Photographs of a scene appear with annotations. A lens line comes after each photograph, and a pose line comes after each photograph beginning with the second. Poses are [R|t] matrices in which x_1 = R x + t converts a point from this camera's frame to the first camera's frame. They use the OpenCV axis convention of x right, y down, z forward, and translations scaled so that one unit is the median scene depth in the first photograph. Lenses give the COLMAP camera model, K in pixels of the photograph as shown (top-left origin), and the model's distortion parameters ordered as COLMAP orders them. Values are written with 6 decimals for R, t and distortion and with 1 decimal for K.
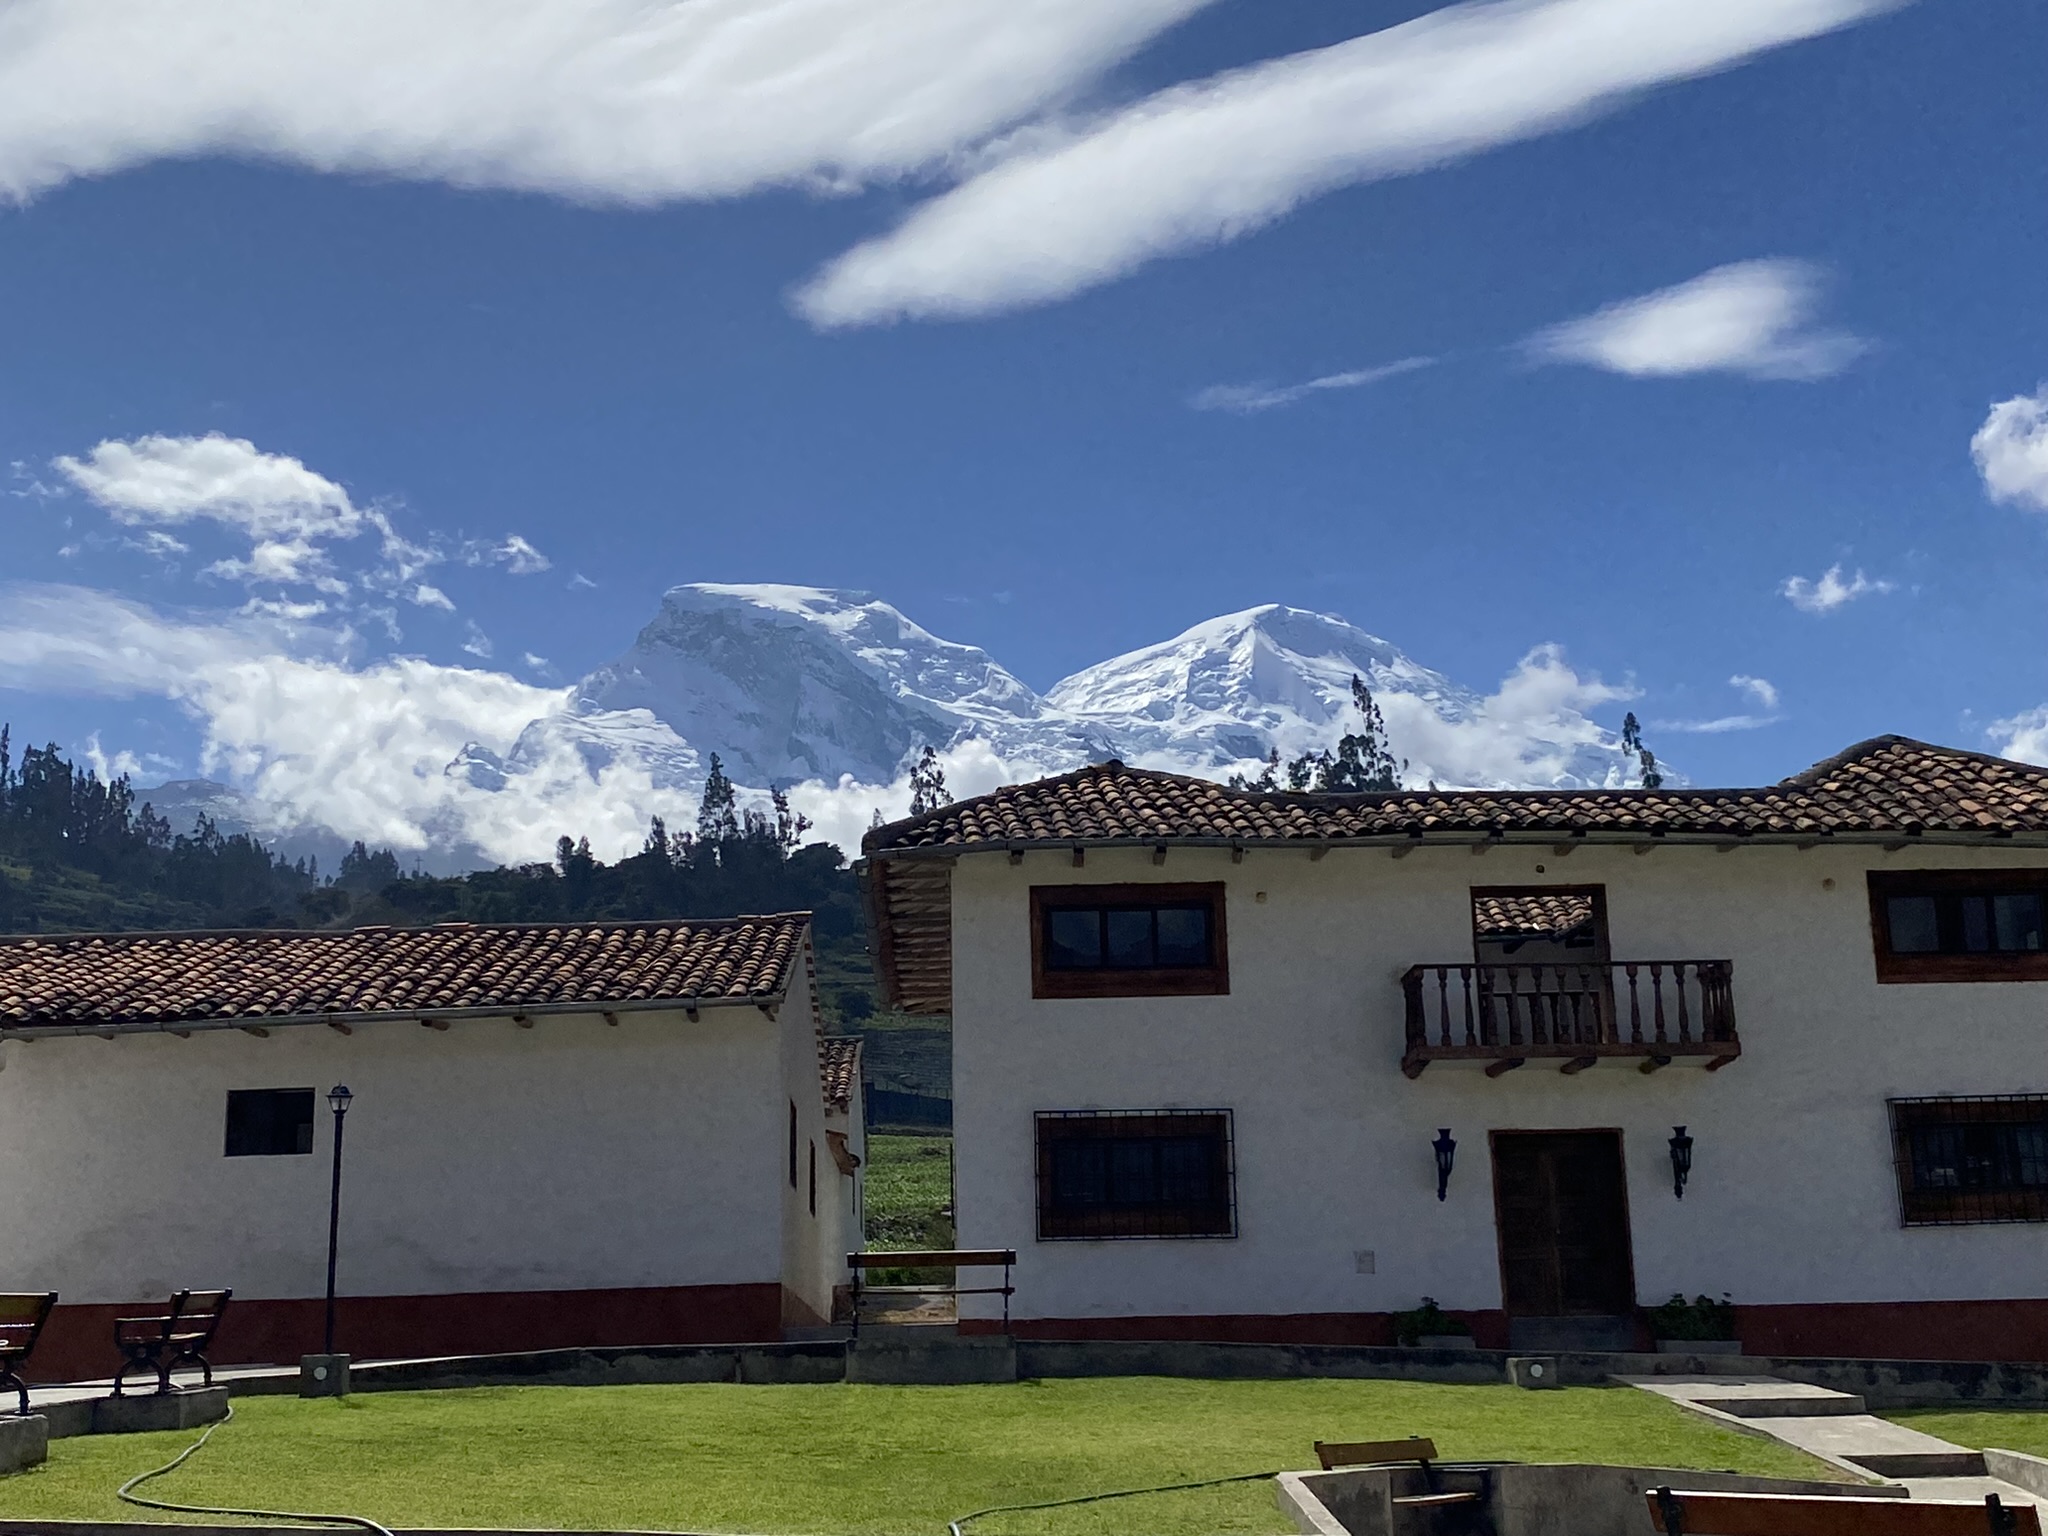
lens RADIAL K [[2738.2, 0, 1032.6], [0, 2738.2, 755.5], [0, 0, 1]] dist [0.085100, 0.000000]
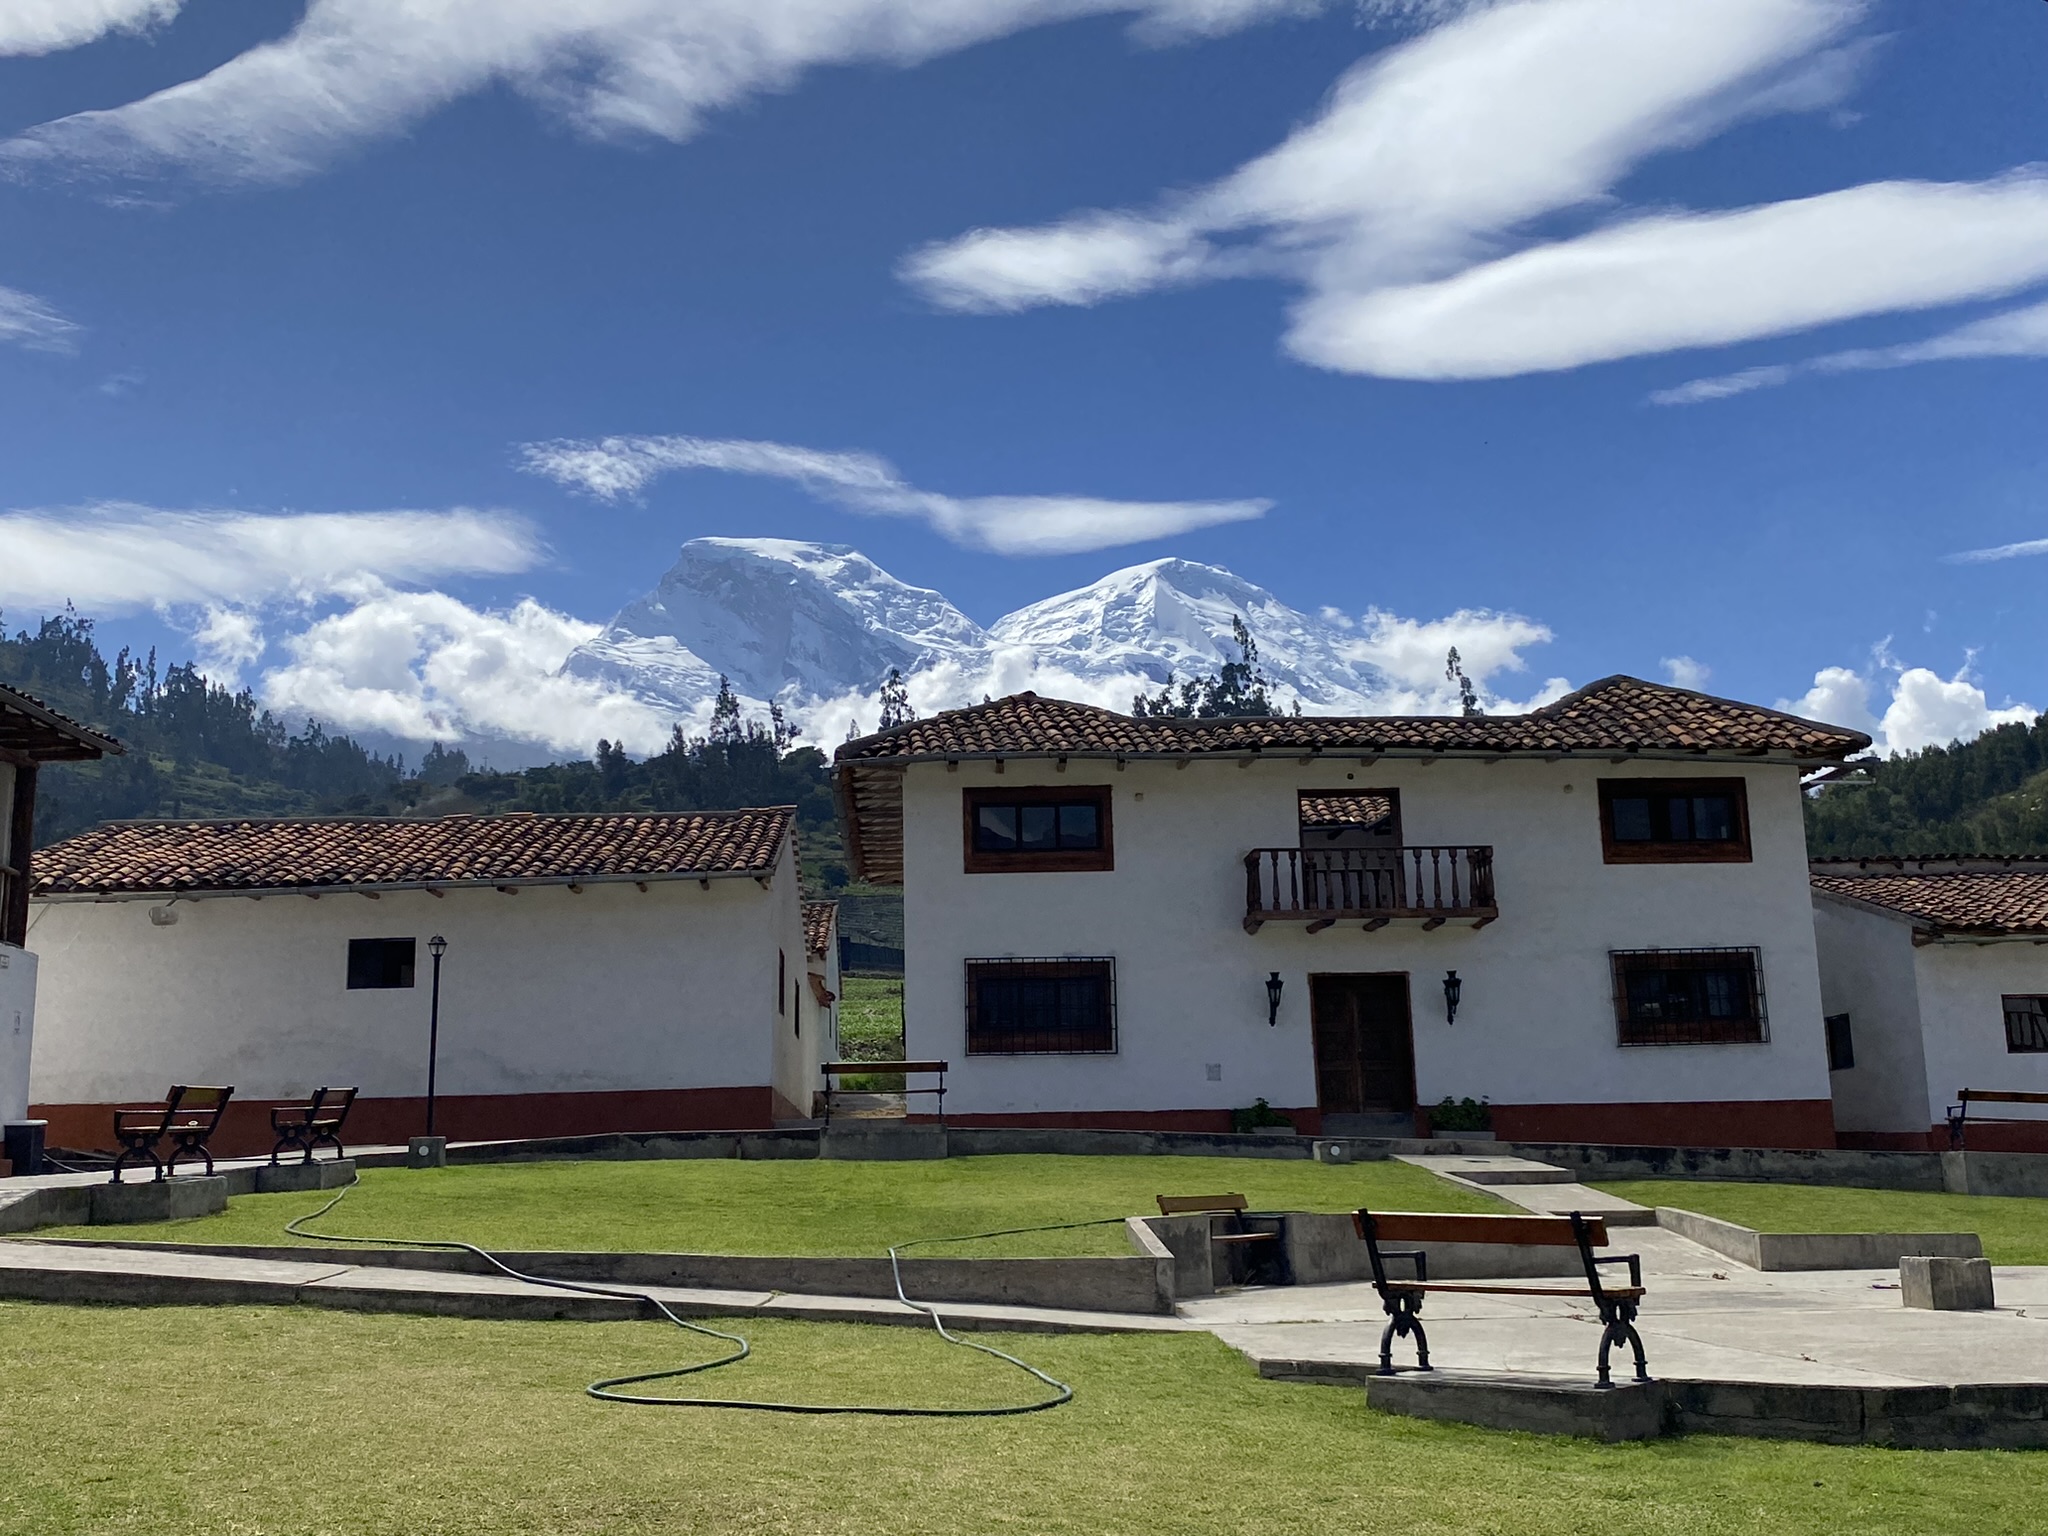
lens RADIAL K [[2188.2, 0, 1007.7], [0, 2188.2, 774.3], [0, 0, 1]] dist [0.096612, 0.000000]
pose [[0.999893, 0.005501, 0.013525, 0.006448], [-0.006094, 0.999004, 0.044213, -0.005185], [-0.013268, -0.044290, 0.998931, -0.047453]]
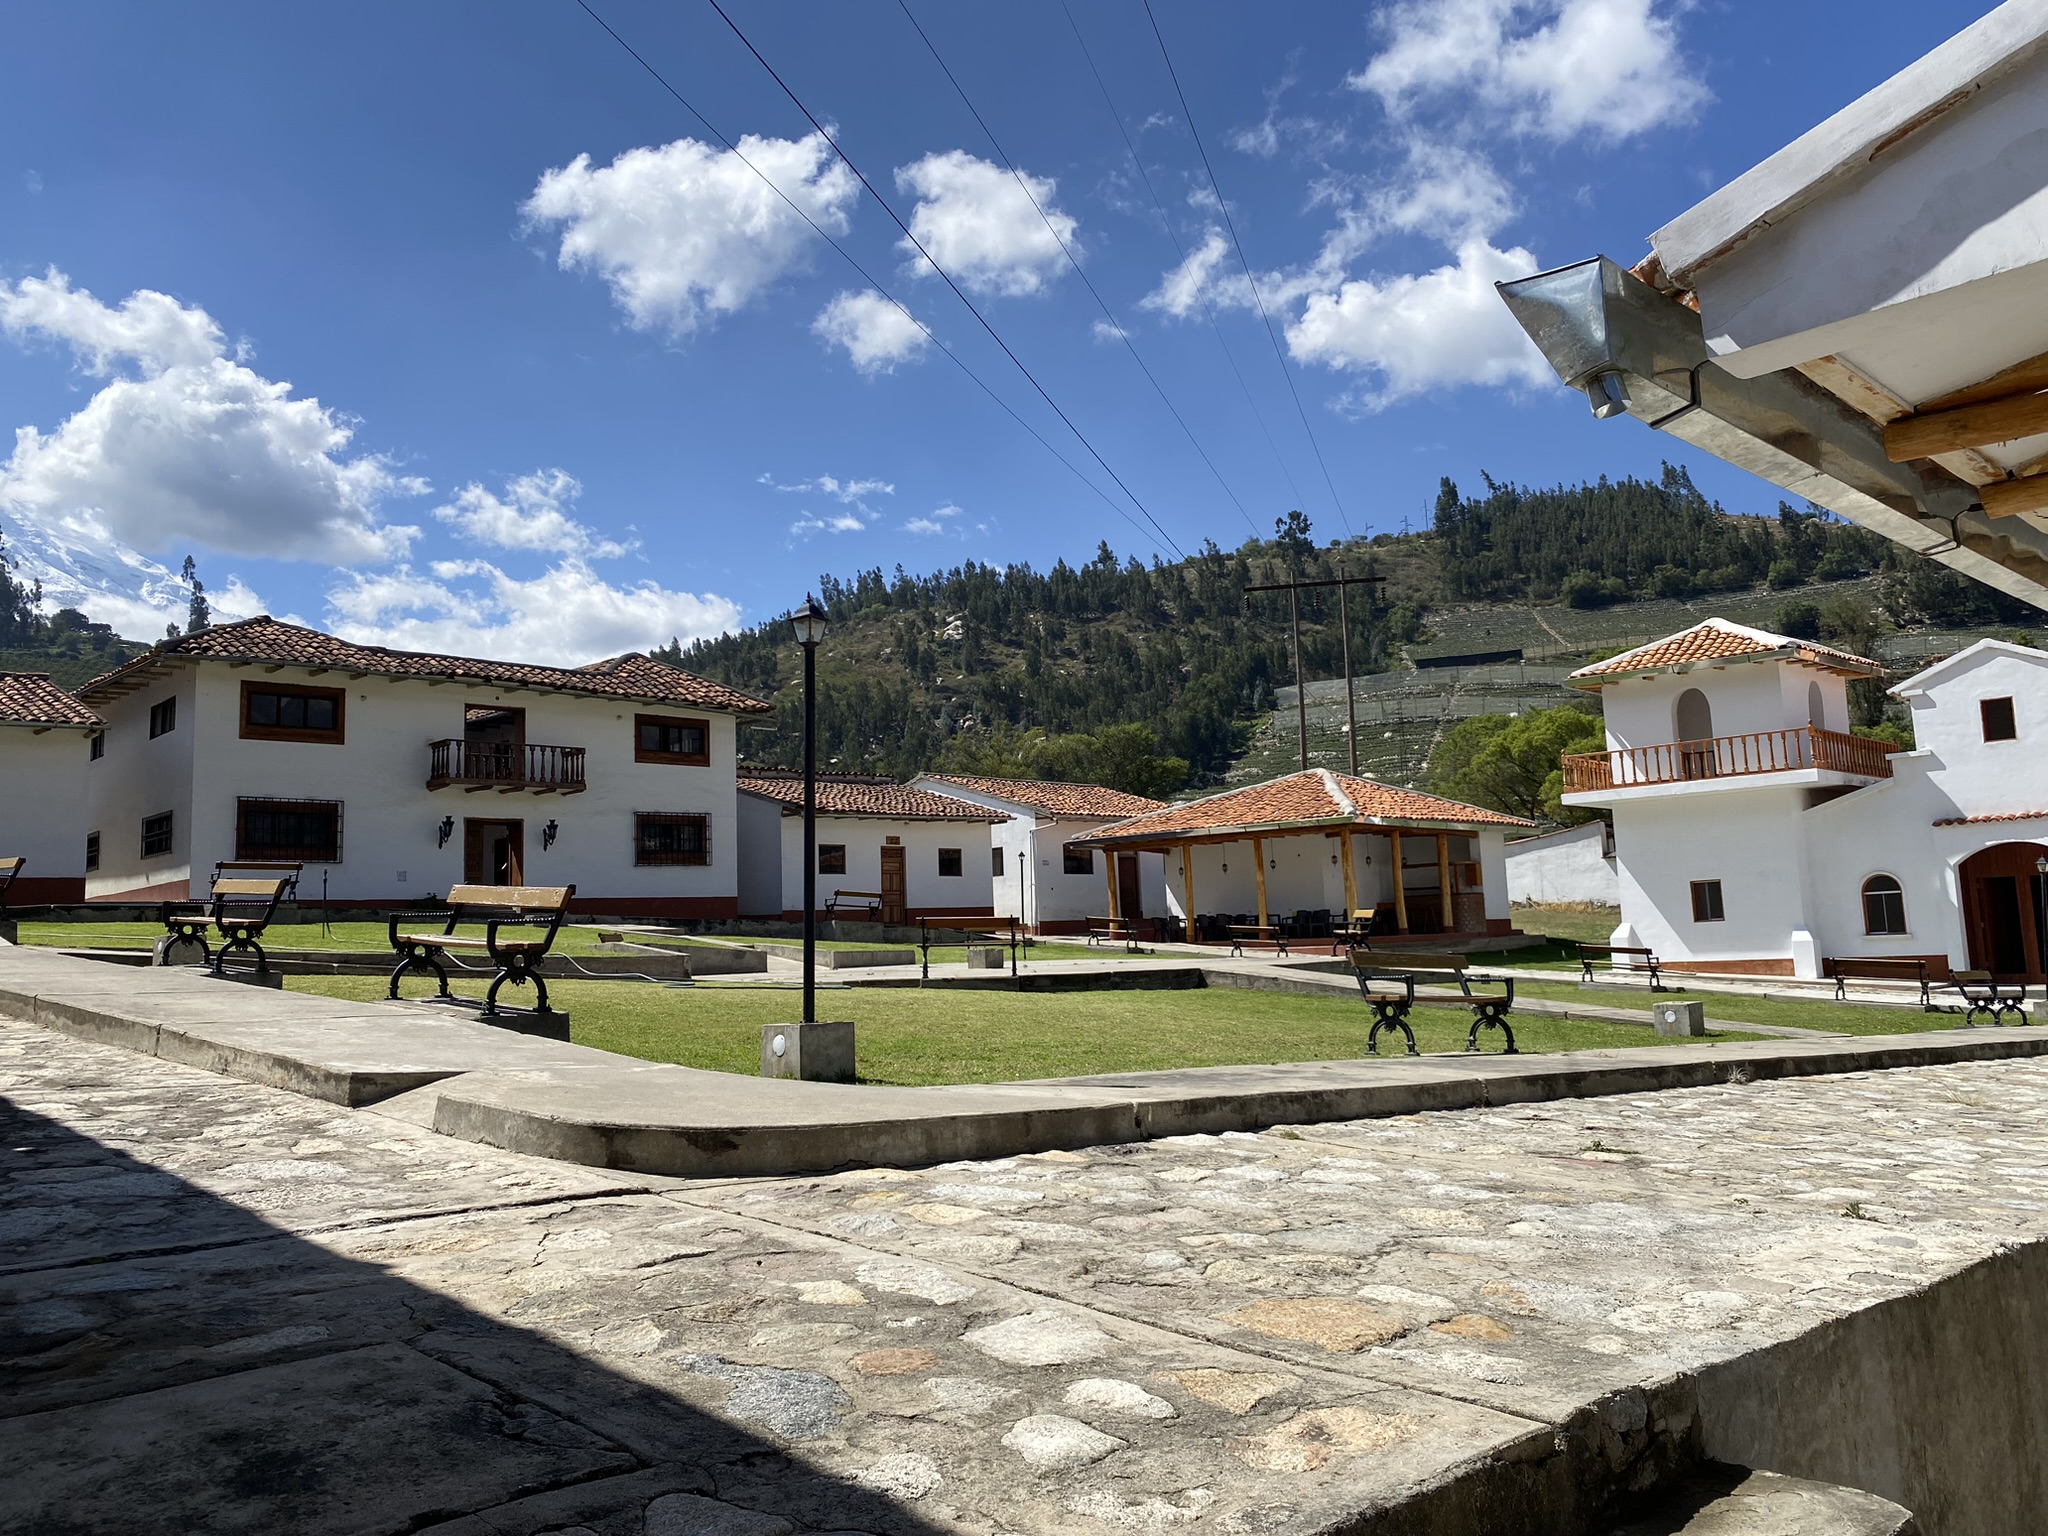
lens RADIAL K [[1572.2, 0, 1014.9], [0, 1572.2, 761.4], [0, 0, 1]] dist [0.018832, -0.020561]
pose [[0.751972, 0.075767, 0.654826, -0.315418], [-0.135868, 0.989858, 0.041492, -0.016055], [-0.645041, -0.120171, 0.754640, -0.196677]]
